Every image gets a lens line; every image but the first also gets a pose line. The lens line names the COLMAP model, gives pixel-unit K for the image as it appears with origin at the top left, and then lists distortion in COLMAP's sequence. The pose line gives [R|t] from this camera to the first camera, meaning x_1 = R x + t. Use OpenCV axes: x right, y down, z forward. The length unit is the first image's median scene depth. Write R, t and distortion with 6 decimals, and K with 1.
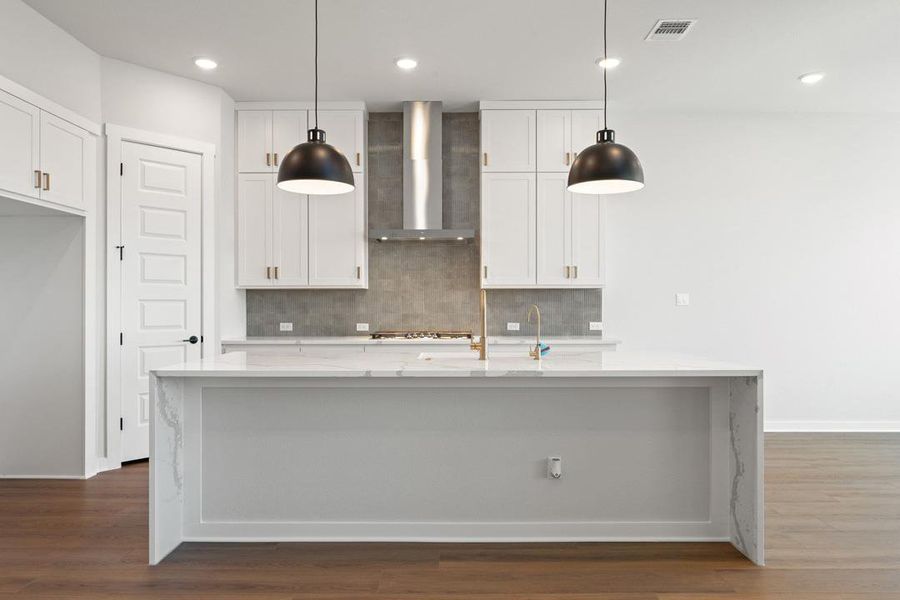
lens RADIAL K [[586.9, 0, 444.7], [0, 586.9, 301.1], [0, 0, 1]] dist [0.010041, 0.002394]
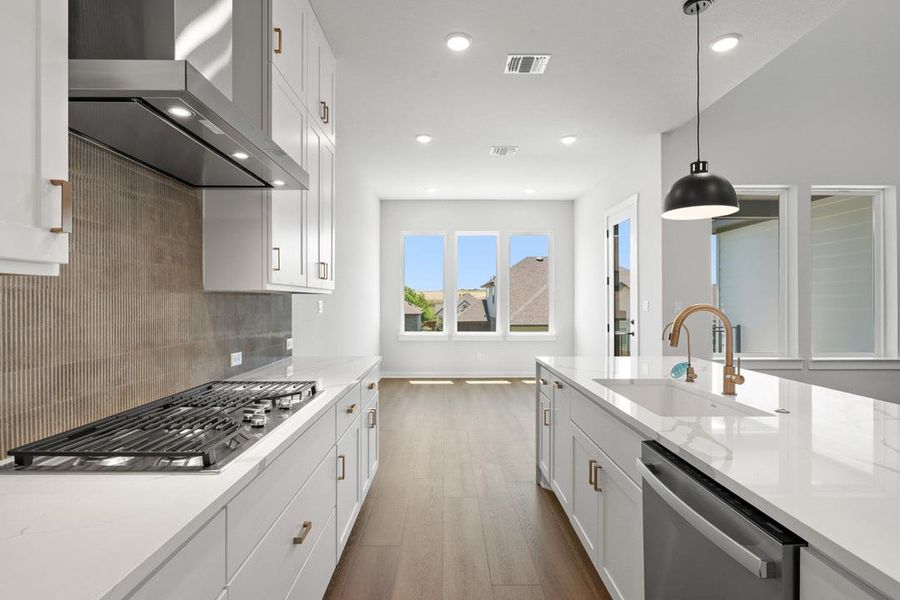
lens RADIAL K [[443.9, 0, 458.7], [0, 443.9, 306.1], [0, 0, 1]] dist [0.000106, -0.000222]
pose [[-0.028271, -0.011076, 0.999539, -0.325792], [-0.010802, 0.999884, 0.010774, -0.014484], [-0.999542, -0.010492, -0.028388, 0.853133]]
